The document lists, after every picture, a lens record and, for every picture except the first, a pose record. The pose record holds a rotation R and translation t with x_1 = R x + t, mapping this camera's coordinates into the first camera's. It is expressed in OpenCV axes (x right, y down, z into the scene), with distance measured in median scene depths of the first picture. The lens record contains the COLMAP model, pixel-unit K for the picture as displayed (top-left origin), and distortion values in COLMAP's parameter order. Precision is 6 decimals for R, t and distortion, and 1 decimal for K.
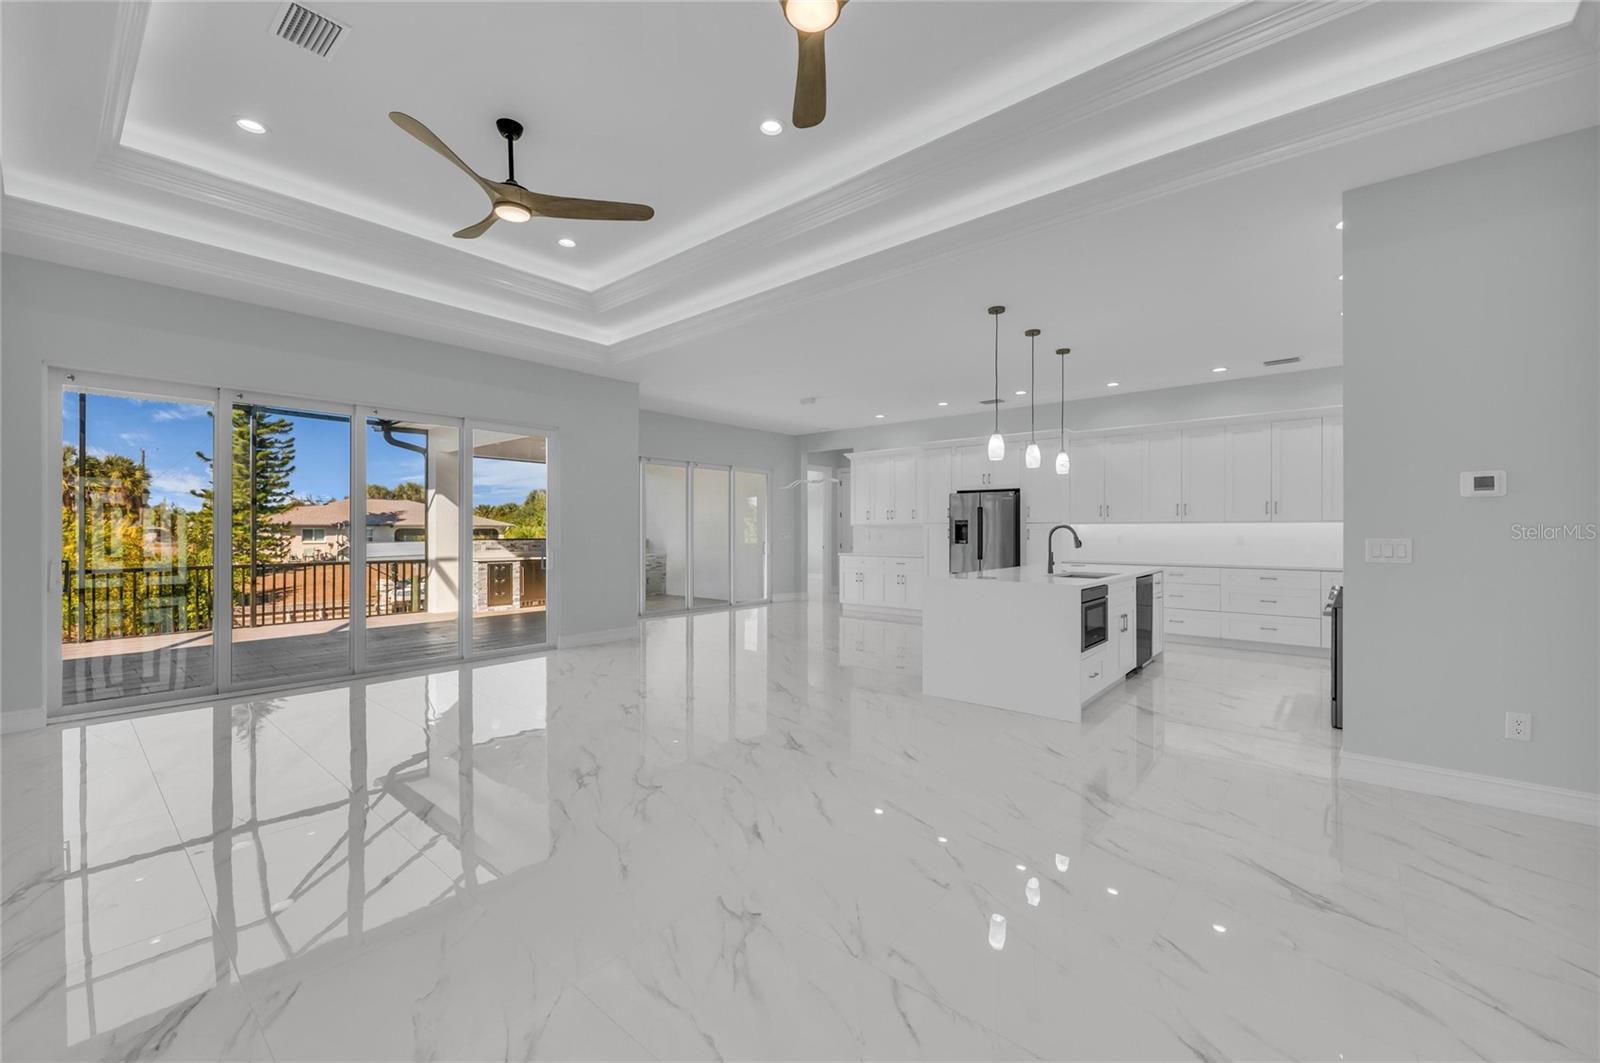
lens RADIAL K [[636.7, 0, 800.0], [0, 636.7, 531.5], [0, 0, 1]] dist [-0.000395, -0.000005]
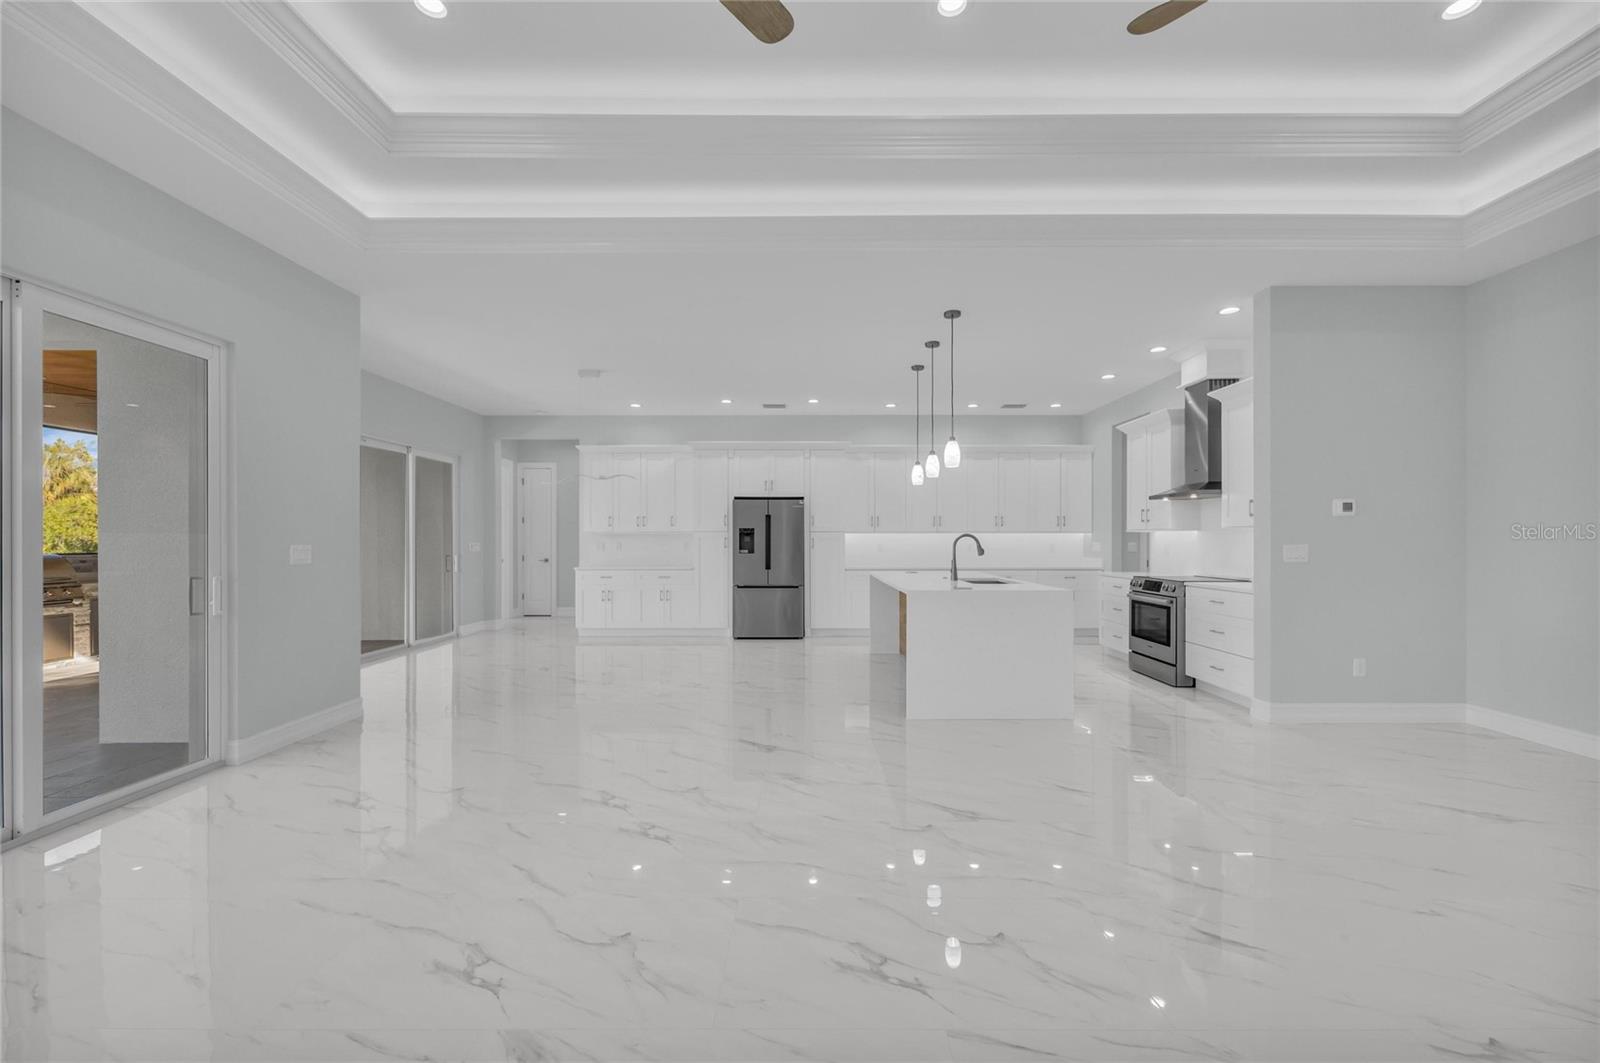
lens RADIAL K [[636.9, 0, 802.1], [0, 636.9, 536.0], [0, 0, 1]] dist [0.002175, 0.000102]
pose [[0.759664, 0.005203, 0.650295, -0.298494], [0.000381, 0.999964, -0.008447, 0.001413], [-0.650316, 0.006665, 0.759635, 0.240112]]
